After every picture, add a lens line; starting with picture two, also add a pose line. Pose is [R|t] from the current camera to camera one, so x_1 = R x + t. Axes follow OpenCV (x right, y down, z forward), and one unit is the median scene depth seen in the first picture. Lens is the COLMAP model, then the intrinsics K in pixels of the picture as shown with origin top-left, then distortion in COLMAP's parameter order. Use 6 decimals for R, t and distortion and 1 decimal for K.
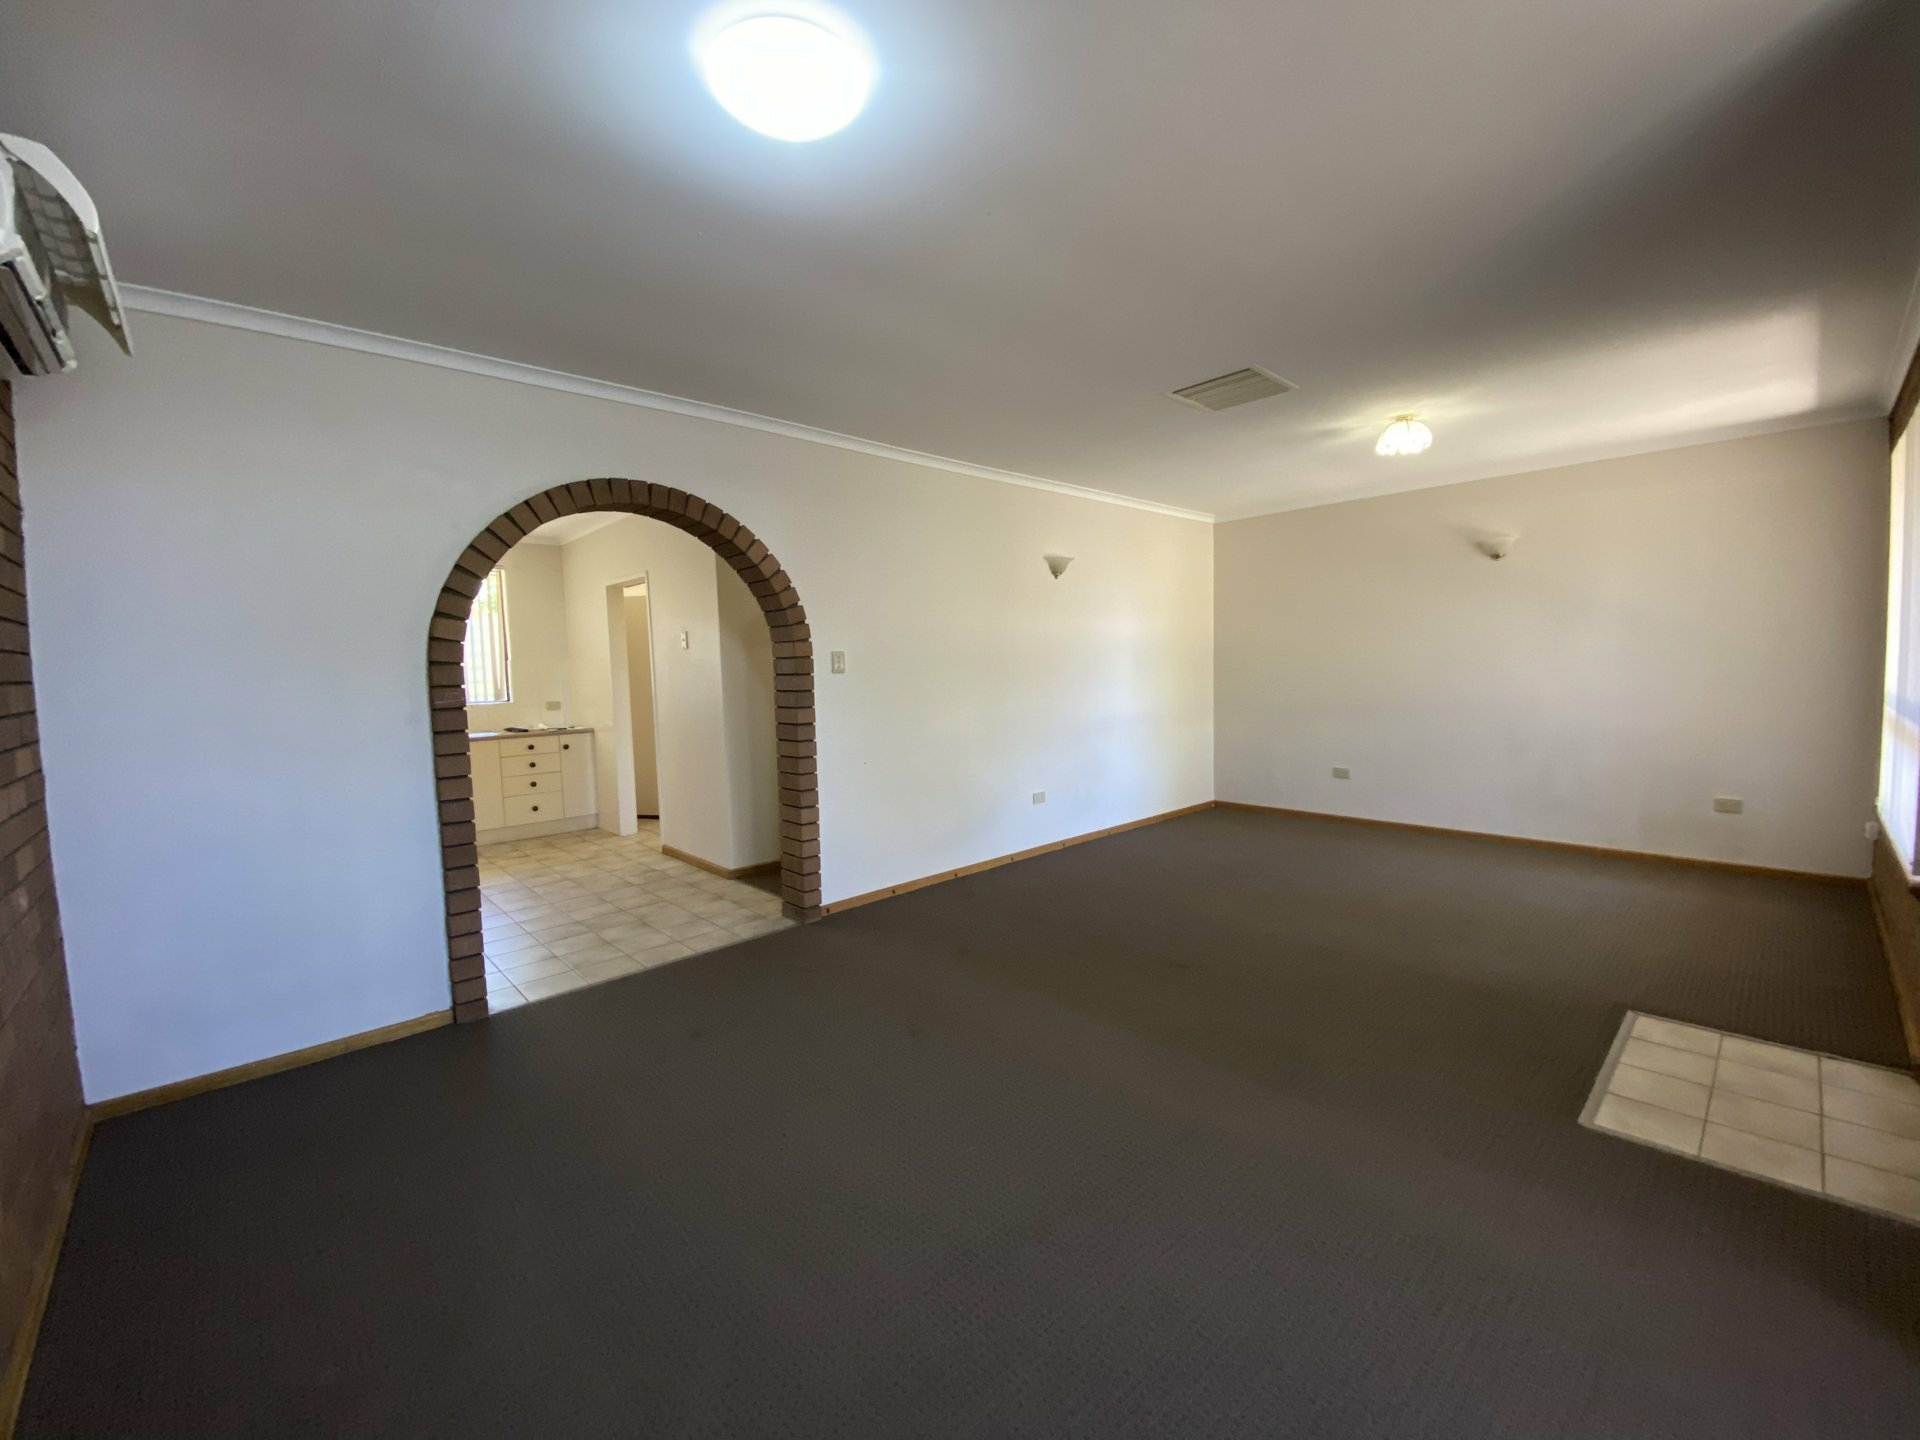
lens RADIAL K [[792.1, 0, 995.7], [0, 792.1, 717.3], [0, 0, 1]] dist [-0.001603, -0.000555]
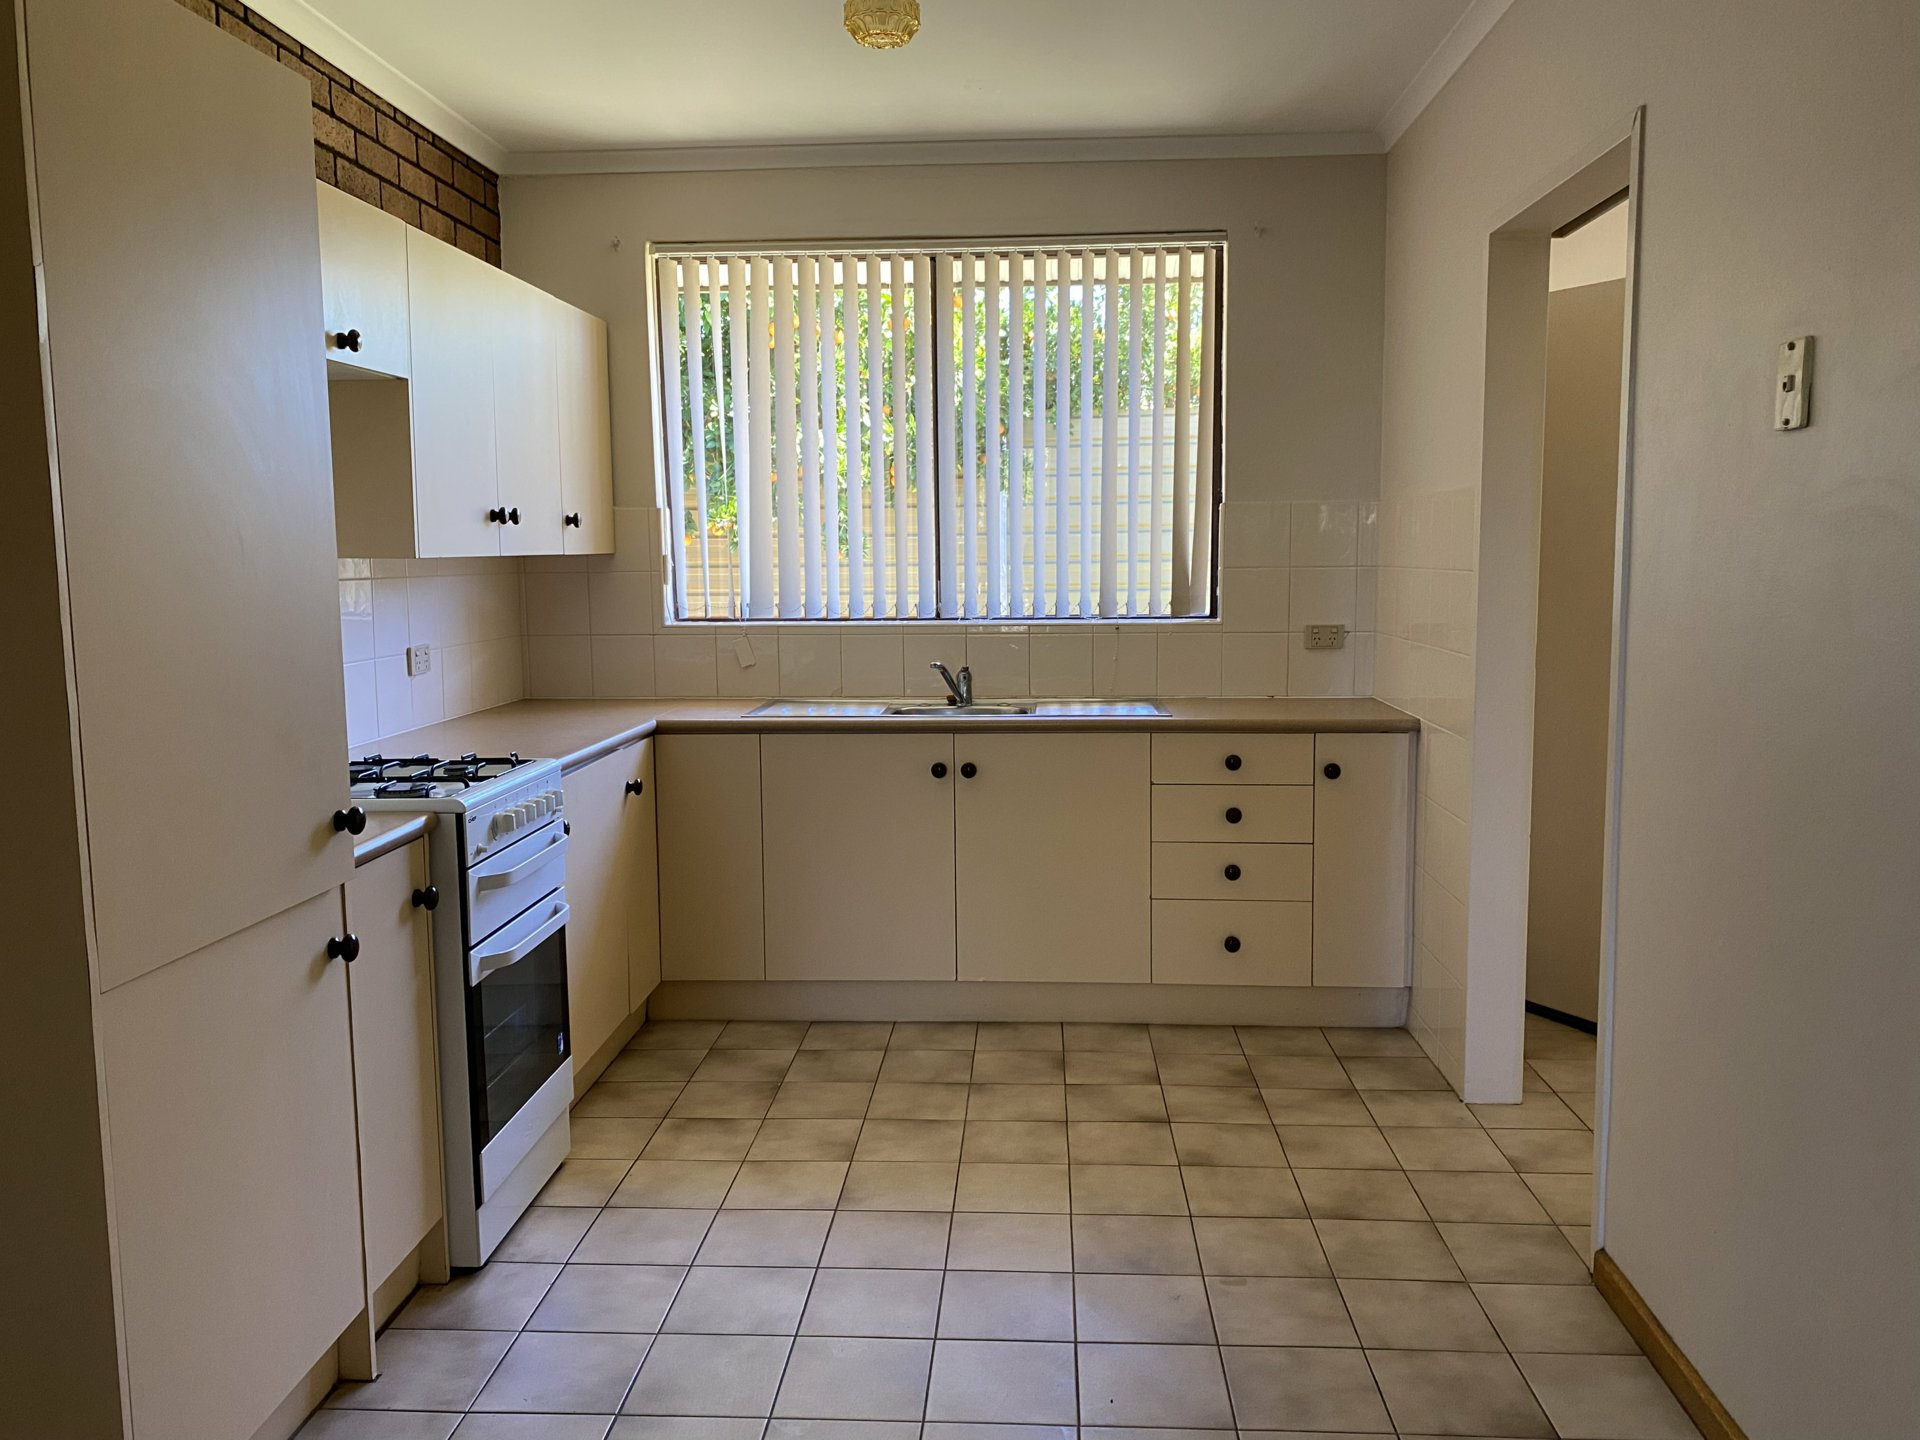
lens RADIAL K [[1438.9, 0, 974.2], [0, 1438.9, 713.8], [0, 0, 1]] dist [0.119477, -0.275000]
pose [[0.677037, 0.102647, -0.728755, -0.239050], [-0.064416, 0.994690, 0.080259, -0.027911], [0.733124, -0.007395, 0.680055, 0.554198]]
